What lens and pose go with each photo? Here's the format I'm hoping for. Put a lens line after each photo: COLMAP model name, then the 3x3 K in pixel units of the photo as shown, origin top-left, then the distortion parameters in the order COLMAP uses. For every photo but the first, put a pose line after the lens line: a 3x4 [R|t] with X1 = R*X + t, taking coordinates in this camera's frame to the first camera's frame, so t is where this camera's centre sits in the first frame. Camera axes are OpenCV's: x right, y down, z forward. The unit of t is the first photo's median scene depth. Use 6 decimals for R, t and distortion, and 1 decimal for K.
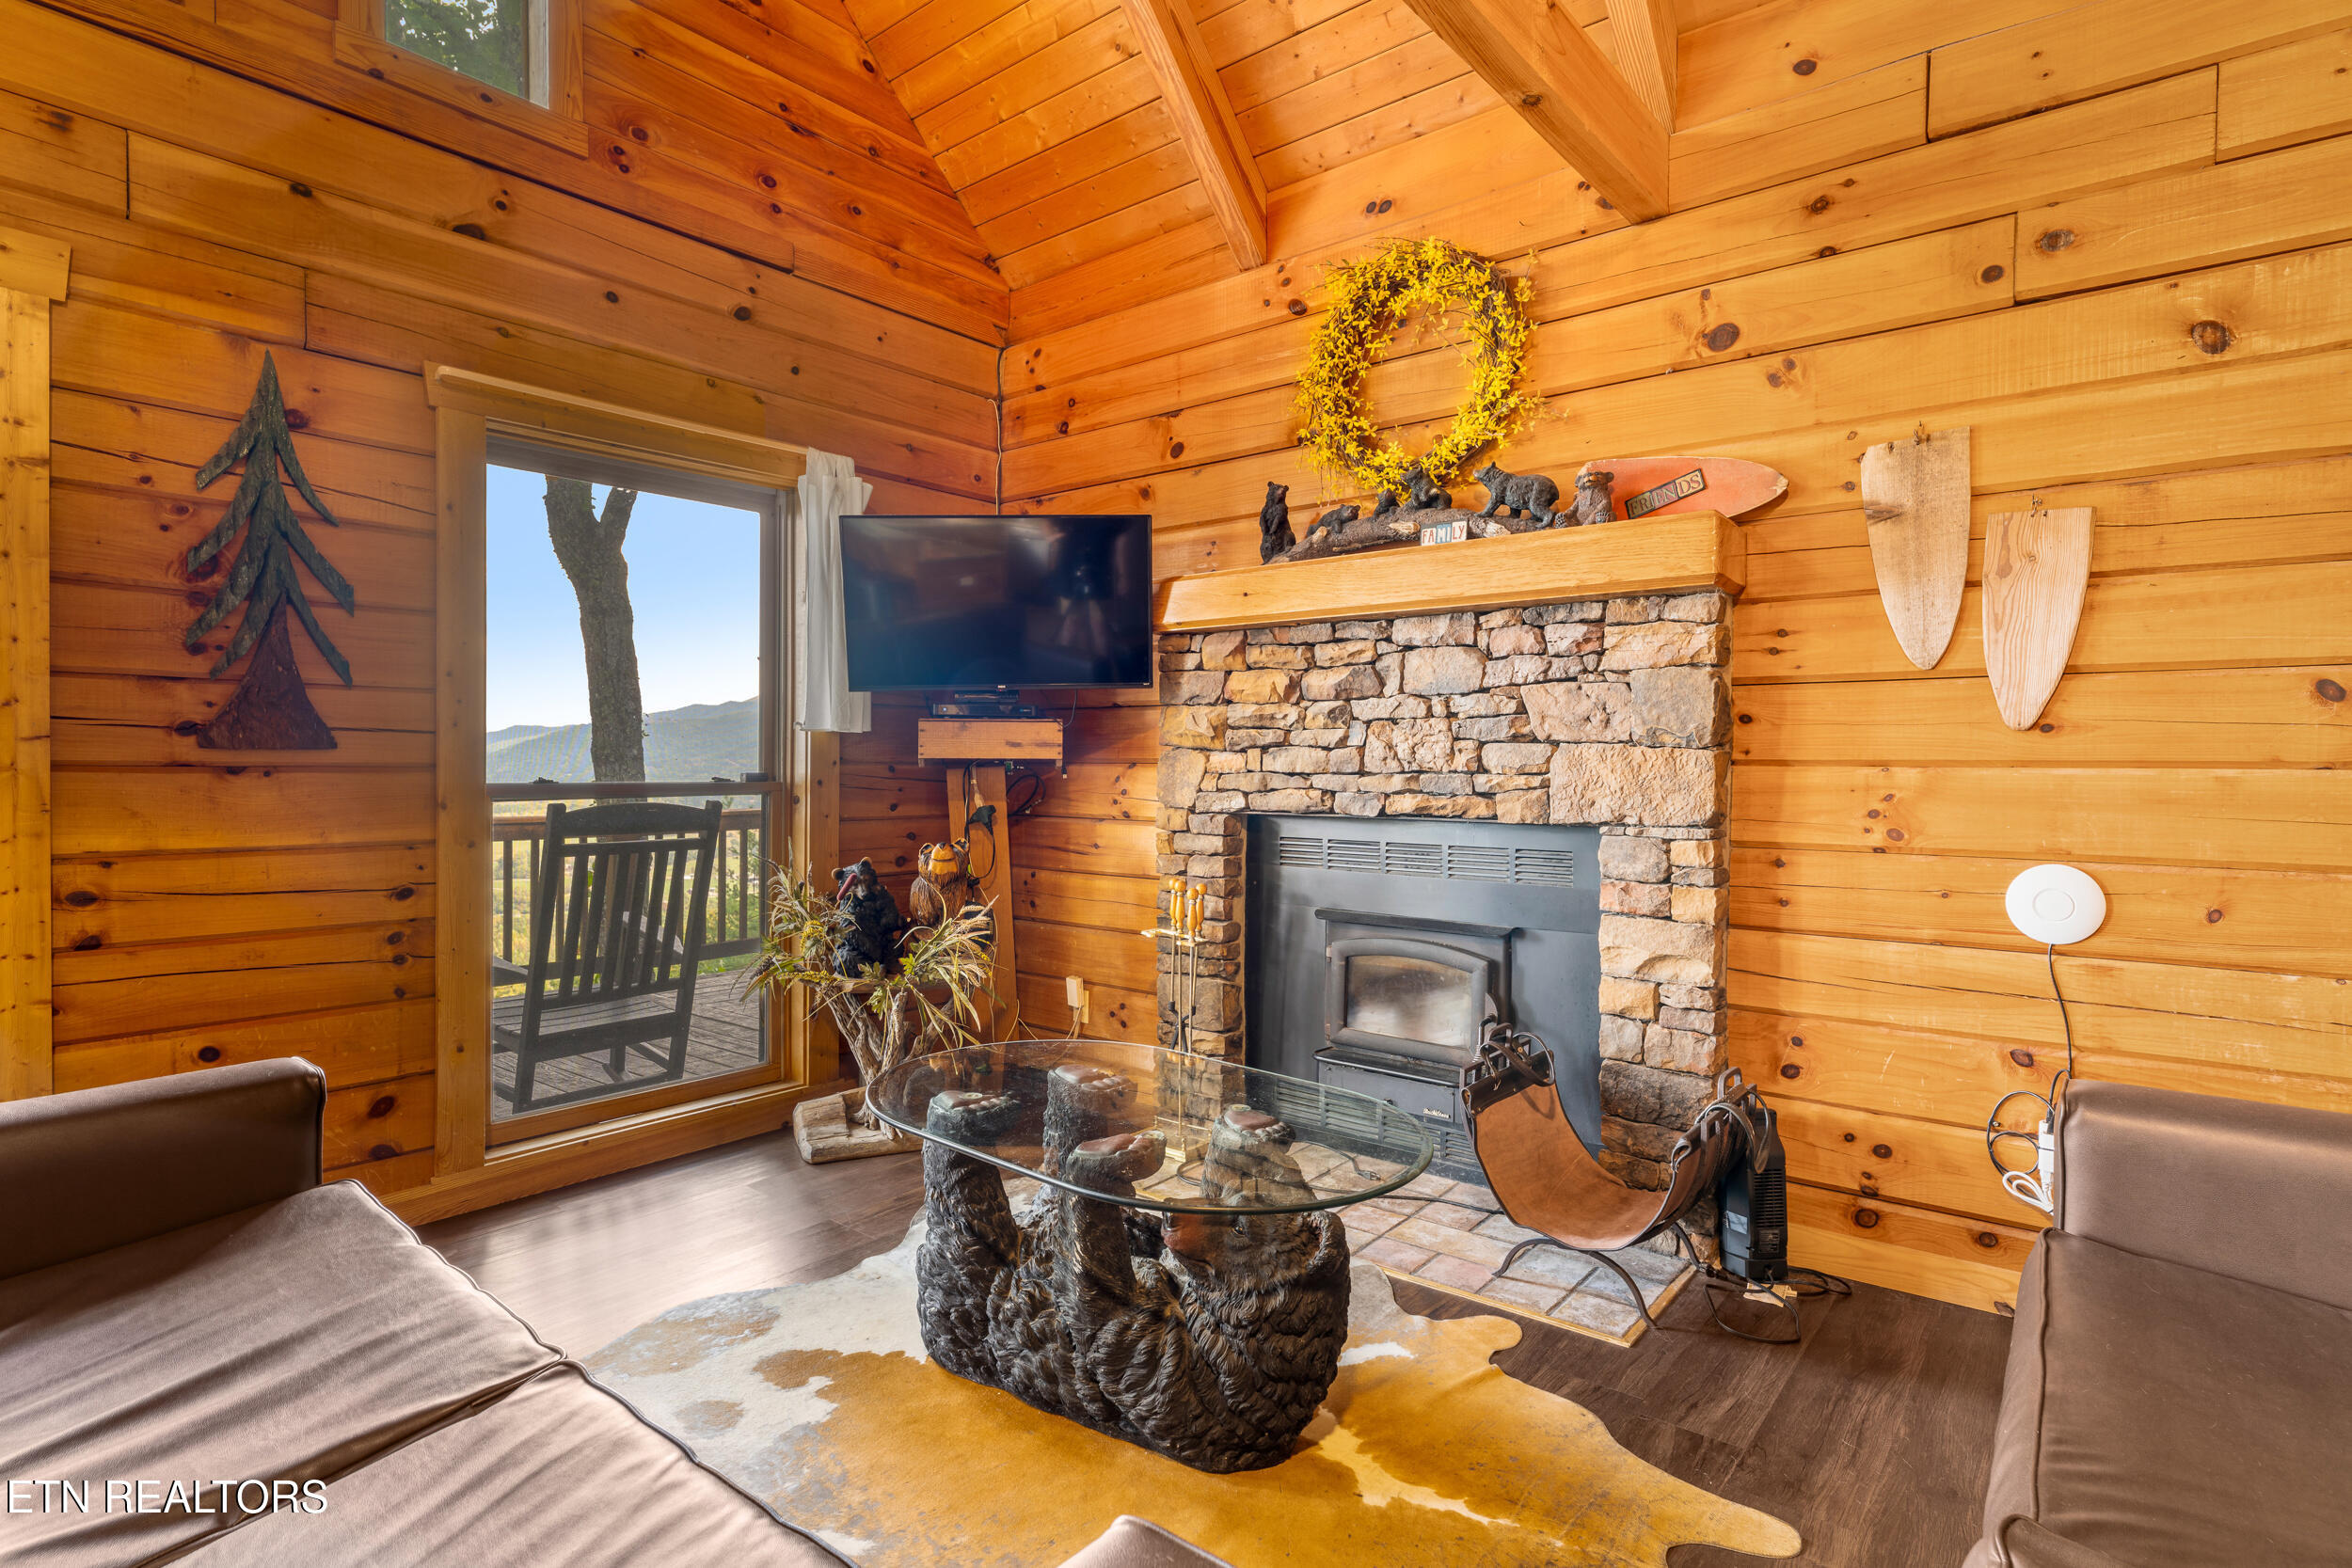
lens RADIAL K [[1138.0, 0, 1172.0], [0, 1138.0, 783.3], [0, 0, 1]] dist [0.003463, -0.001713]
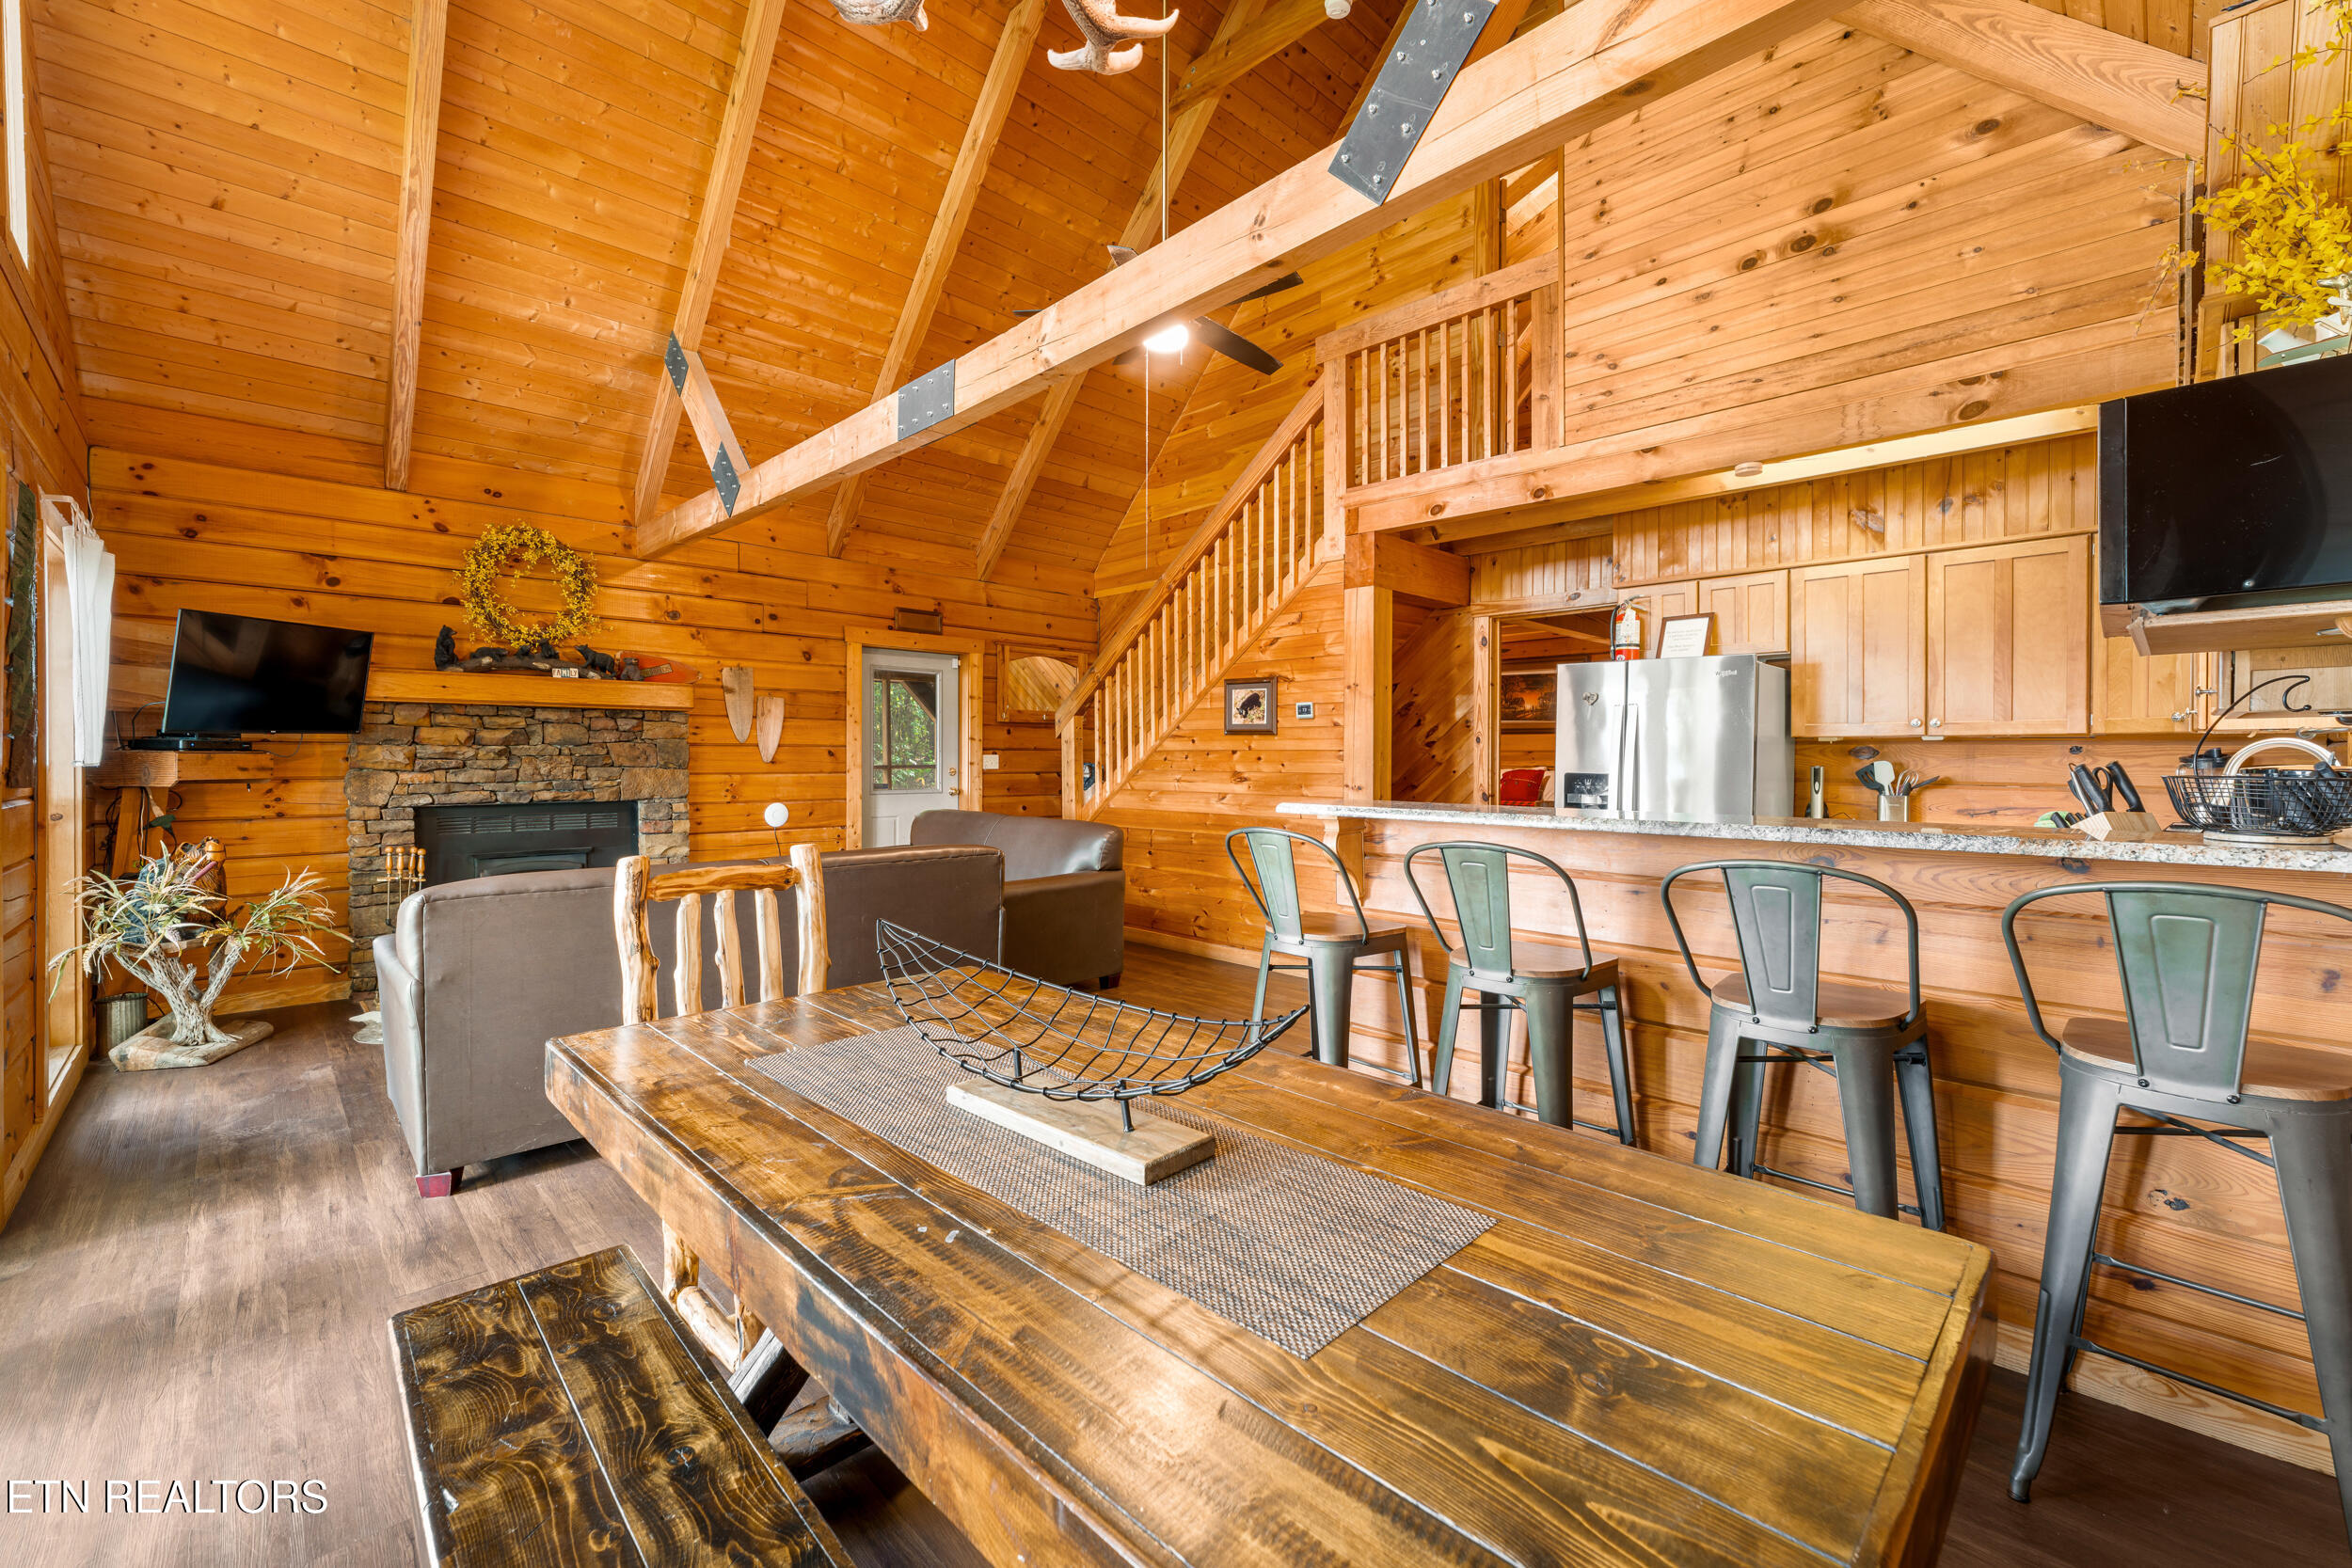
lens RADIAL K [[963.9, 0, 1198.1], [0, 963.9, 765.8], [0, 0, 1]] dist [-0.003944, 0.000122]
pose [[0.103601, -0.013878, 0.994522, -1.502278], [0.015907, 0.999798, 0.012294, -0.041815], [-0.994492, 0.014547, 0.103800, -0.415589]]
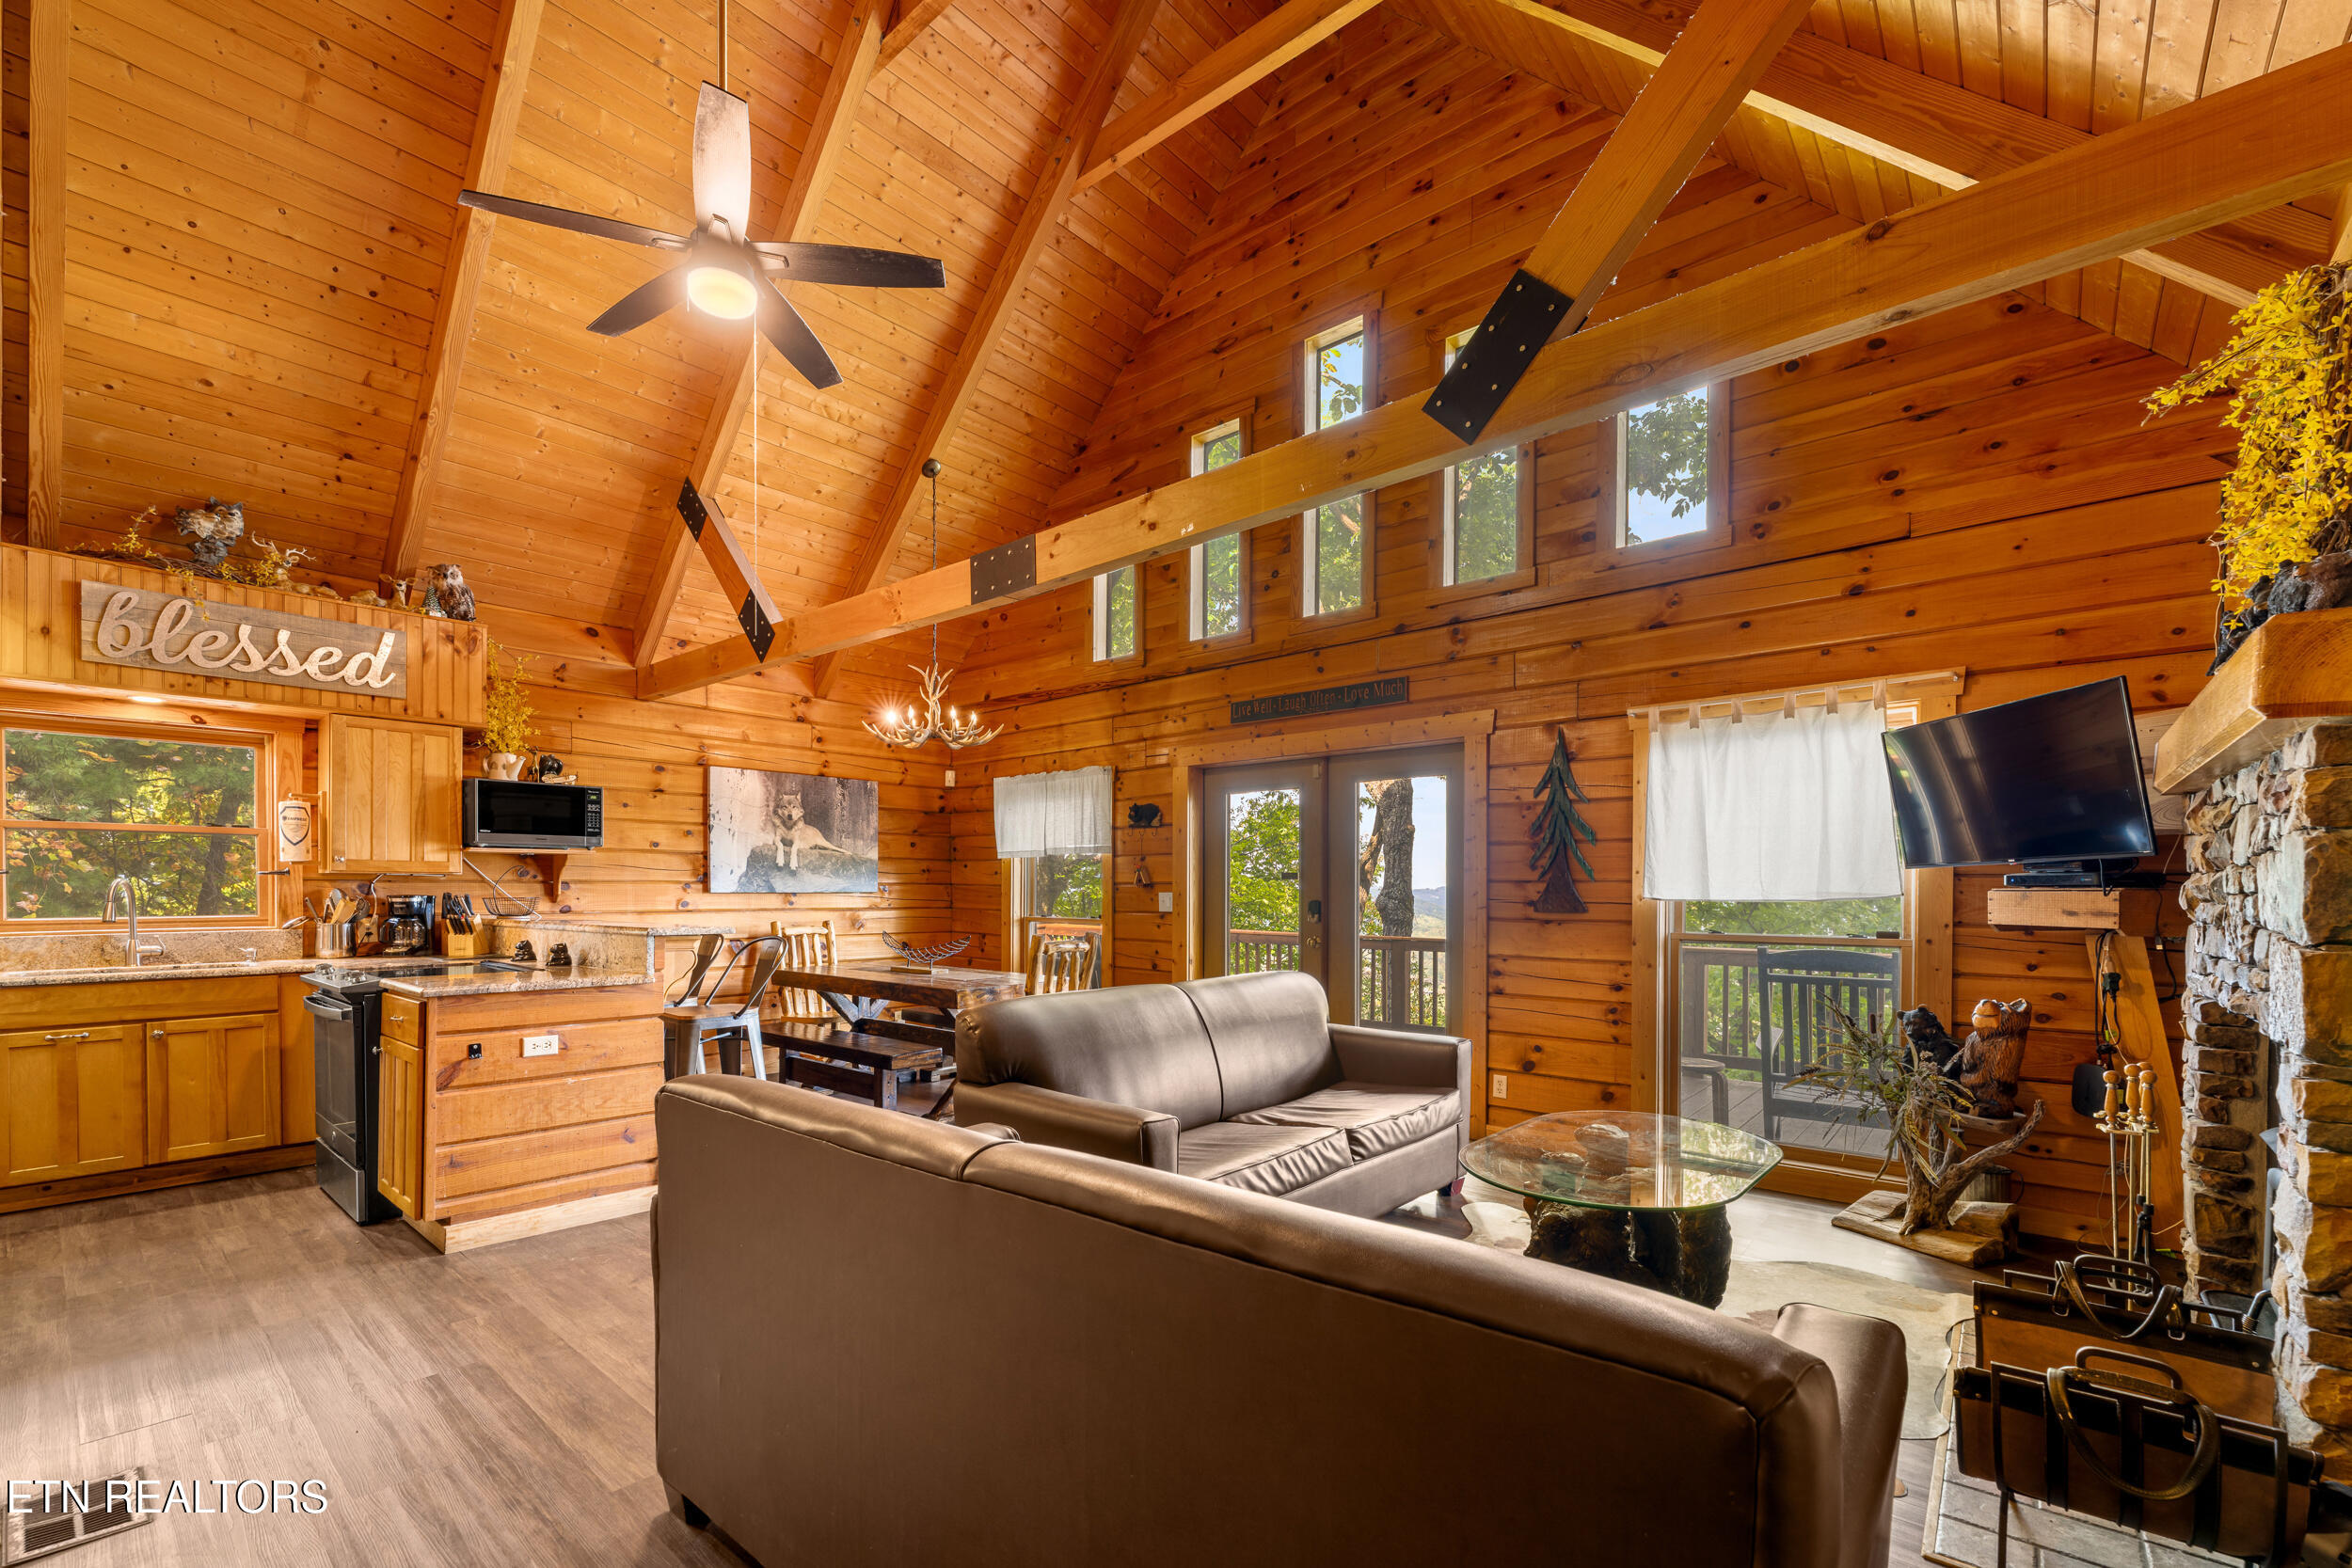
lens RADIAL K [[963.9, 0, 1160.8], [0, 963.9, 897.5], [0, 0, 1]] dist [-0.003944, 0.000122]
pose [[-0.003013, 0.004723, -0.999984, 0.917231], [-0.019400, 0.999800, 0.004781, -0.046749], [0.999807, 0.019414, -0.002921, 0.227496]]
